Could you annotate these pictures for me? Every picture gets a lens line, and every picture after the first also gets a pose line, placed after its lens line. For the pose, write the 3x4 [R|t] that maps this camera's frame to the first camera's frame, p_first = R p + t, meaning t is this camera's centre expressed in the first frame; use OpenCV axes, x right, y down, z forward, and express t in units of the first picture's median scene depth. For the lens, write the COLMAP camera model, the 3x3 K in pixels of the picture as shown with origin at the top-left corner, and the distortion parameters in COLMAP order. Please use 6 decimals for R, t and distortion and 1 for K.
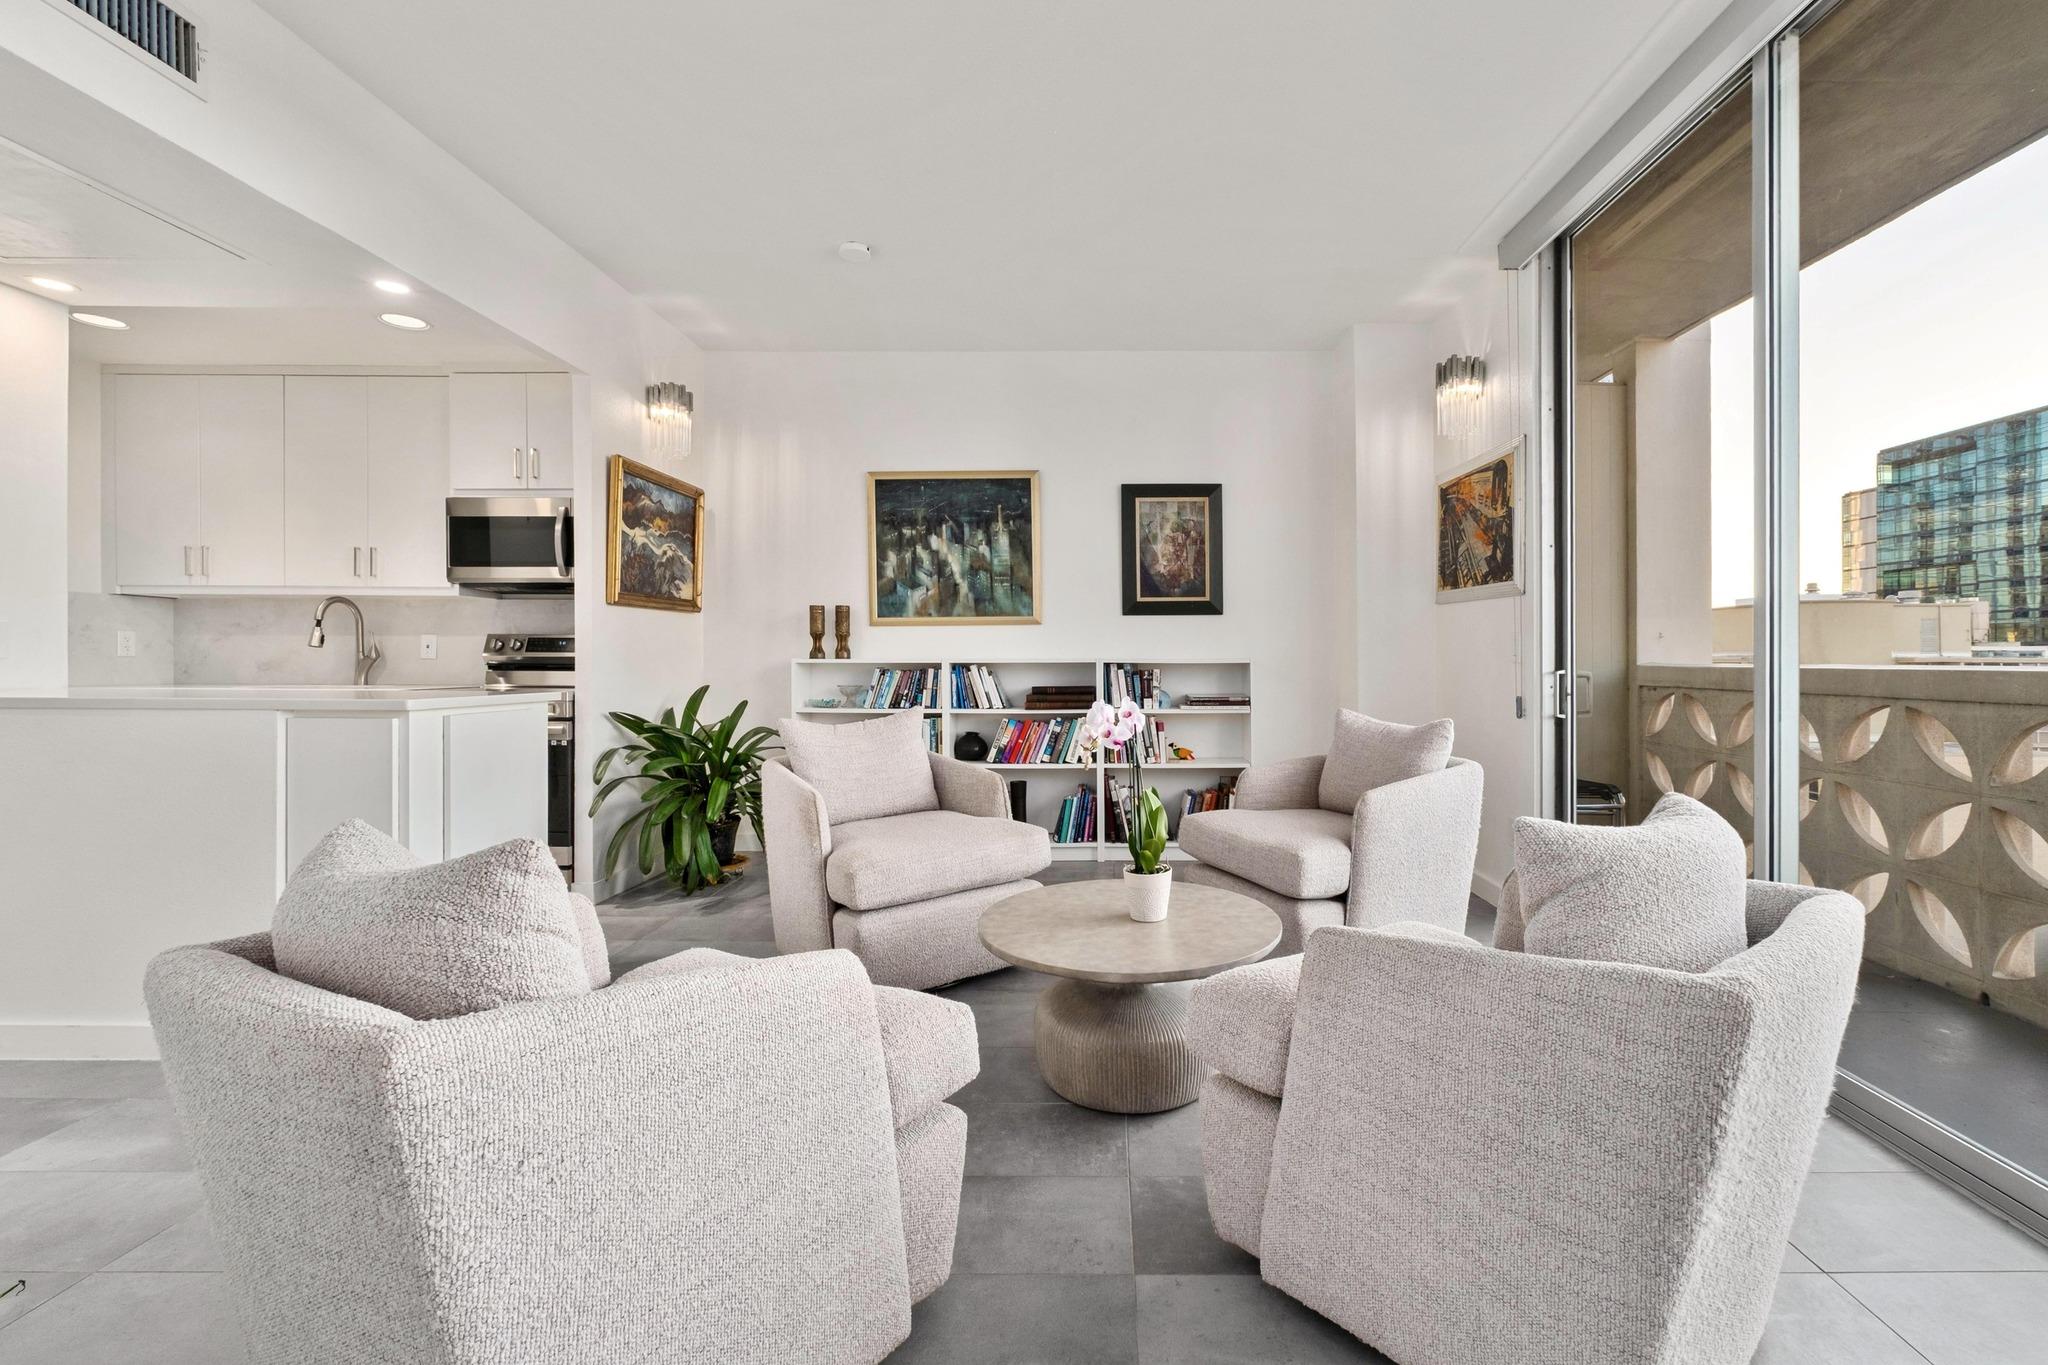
lens RADIAL K [[894.4, 0, 1094.0], [0, 894.4, 666.8], [0, 0, 1]] dist [-0.001892, 0.003144]
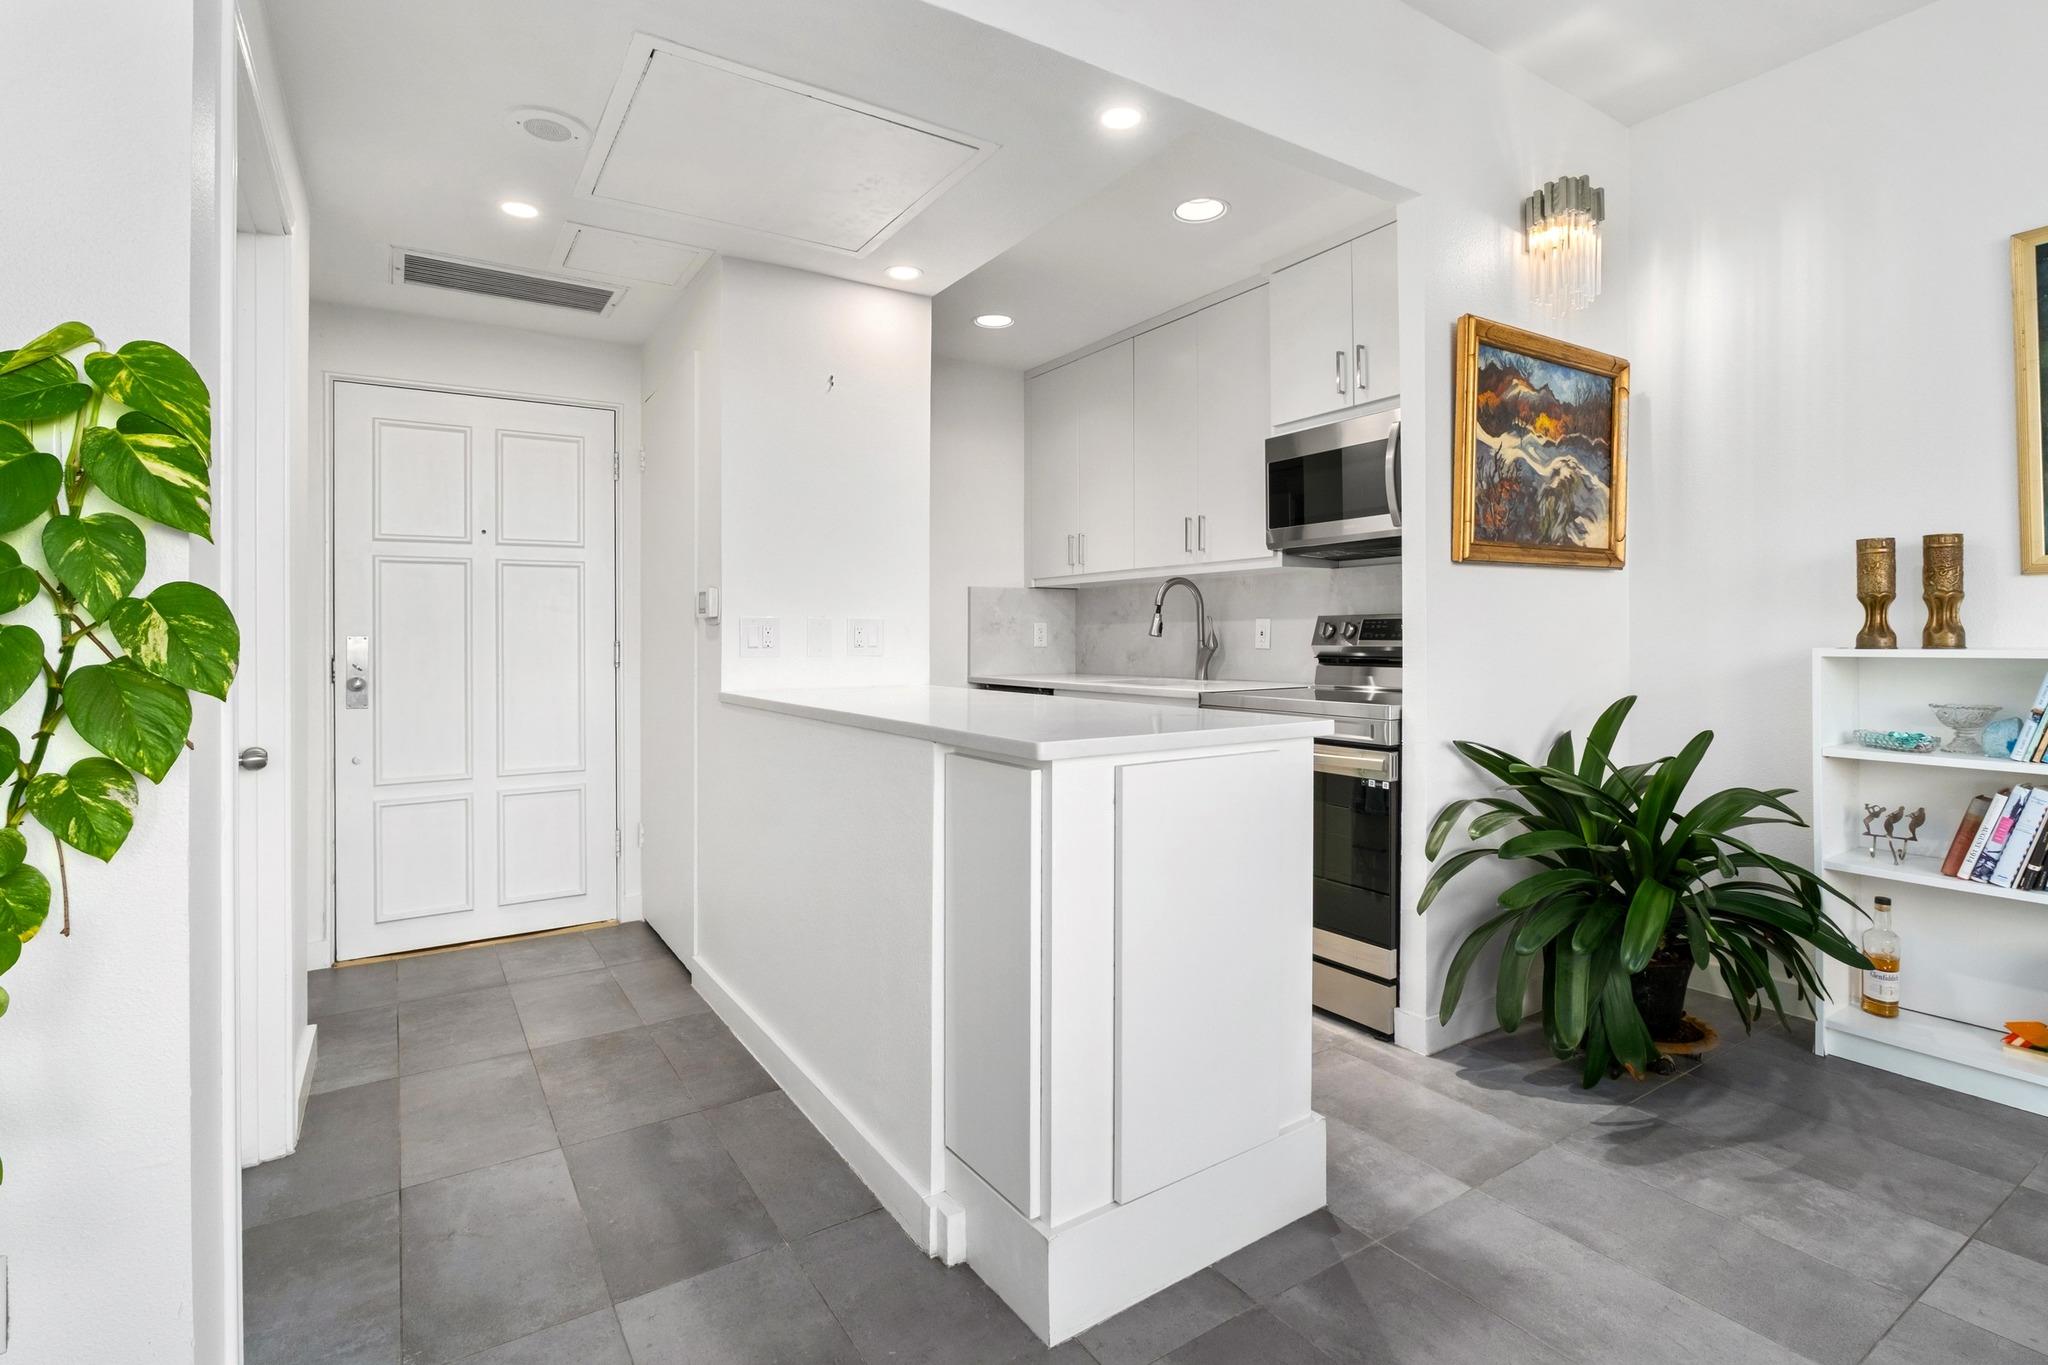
lens RADIAL K [[978.8, 0, 1027.3], [0, 978.8, 645.4], [0, 0, 1]] dist [-0.006452, 0.000717]
pose [[0.550018, -0.000704, -0.835153, -0.127889], [0.003457, 0.999993, 0.001433, -0.013838], [0.835146, -0.003675, 0.550016, 0.341623]]
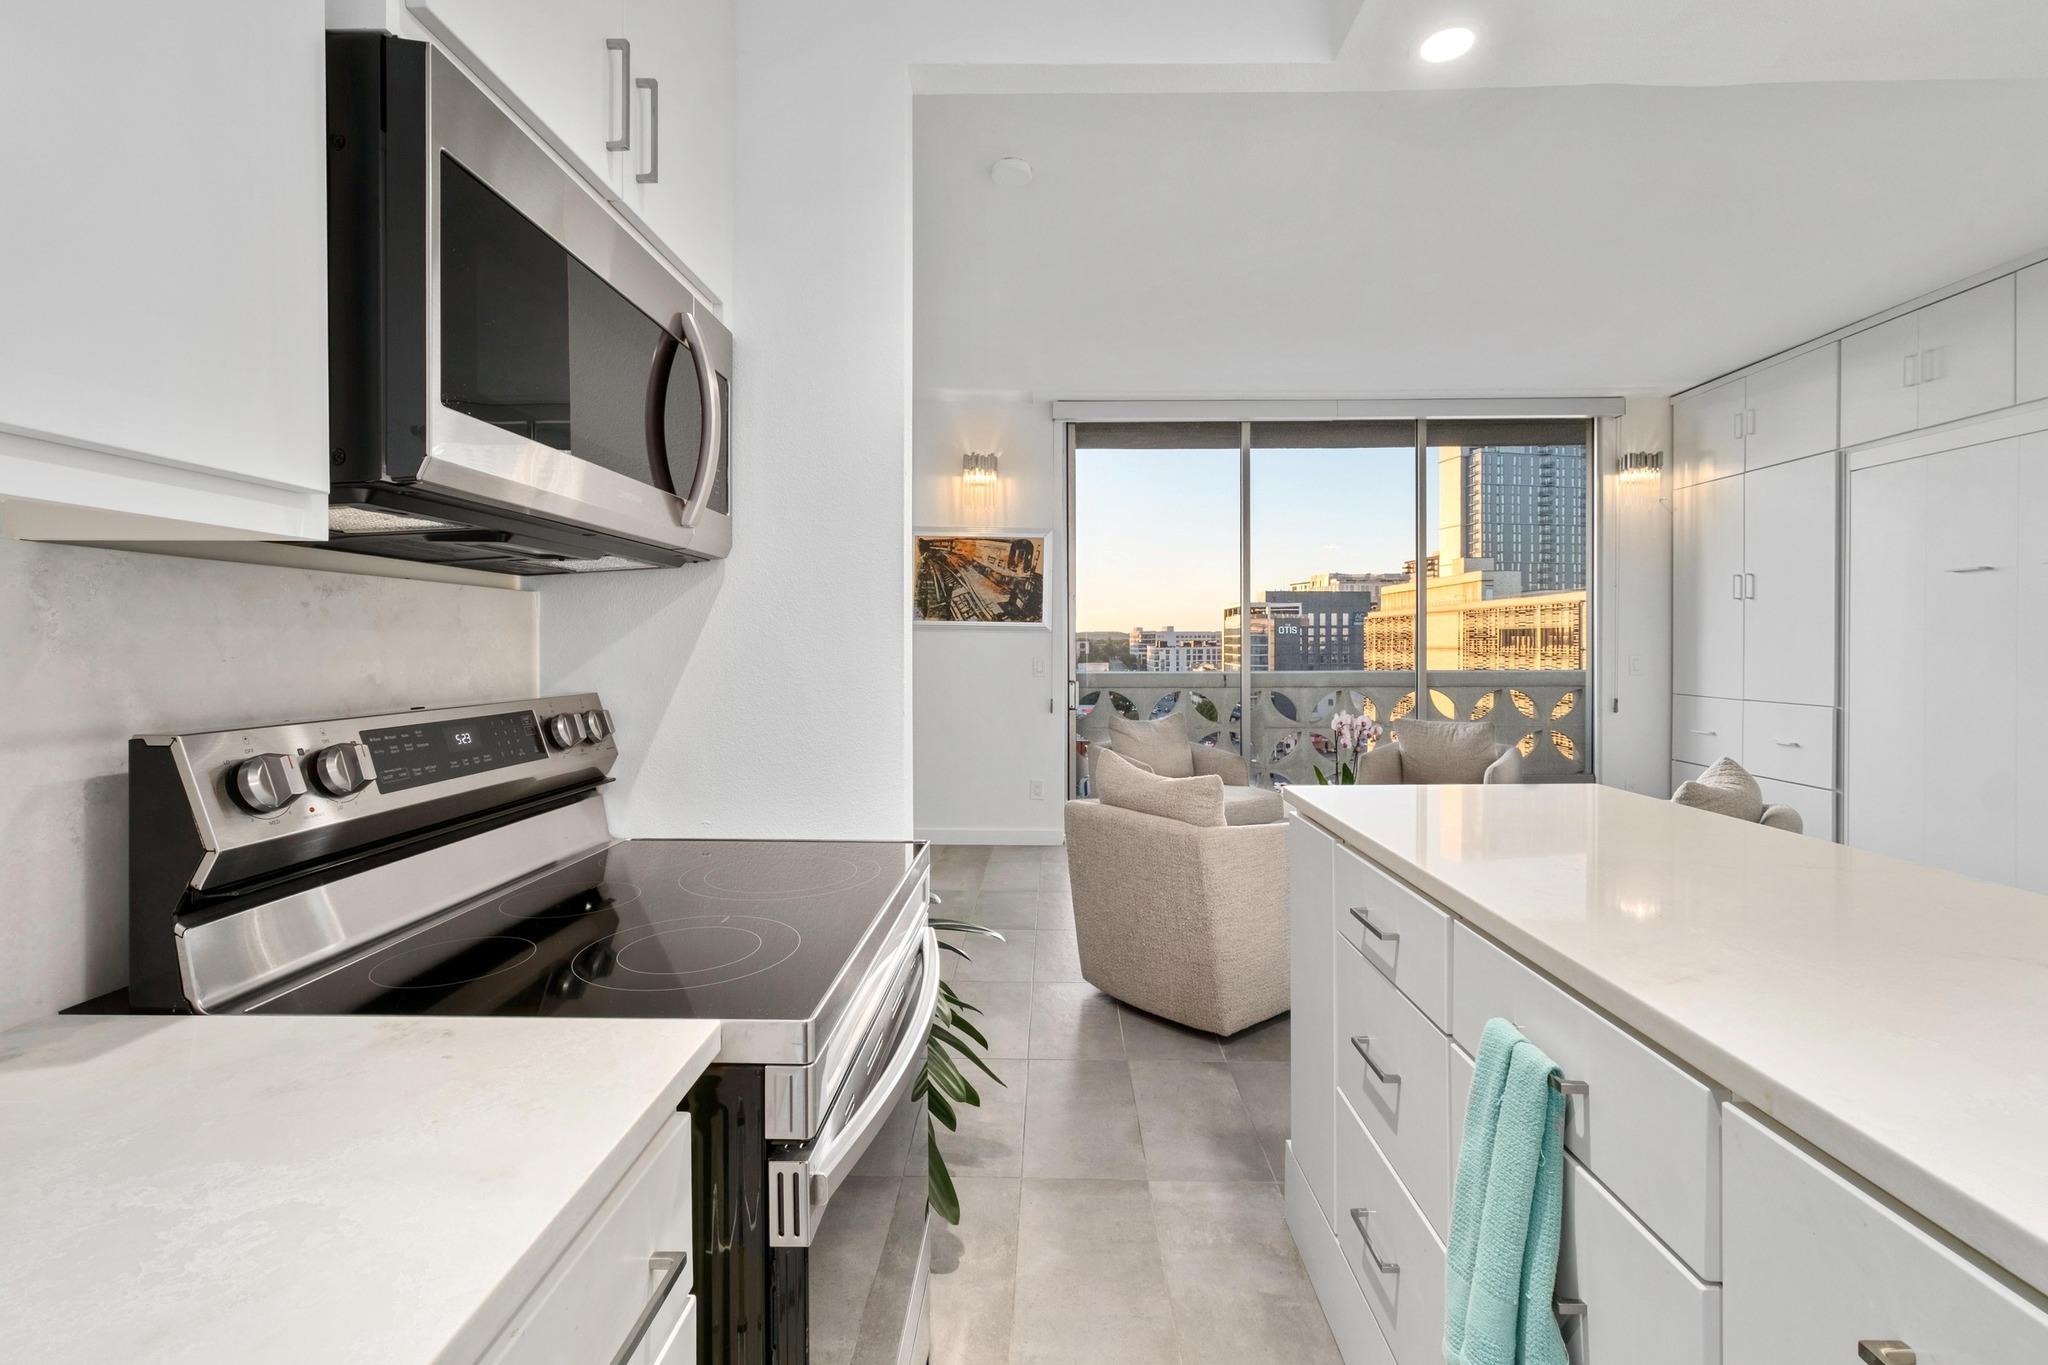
lens RADIAL K [[884.9, 0, 1046.1], [0, 884.9, 642.6], [0, 0, 1]] dist [-0.000632, 0.000367]
pose [[0.006867, -0.002623, 0.999973, -0.837875], [0.009805, 0.999949, 0.002556, -0.052897], [-0.999928, 0.009787, 0.006892, 0.789490]]
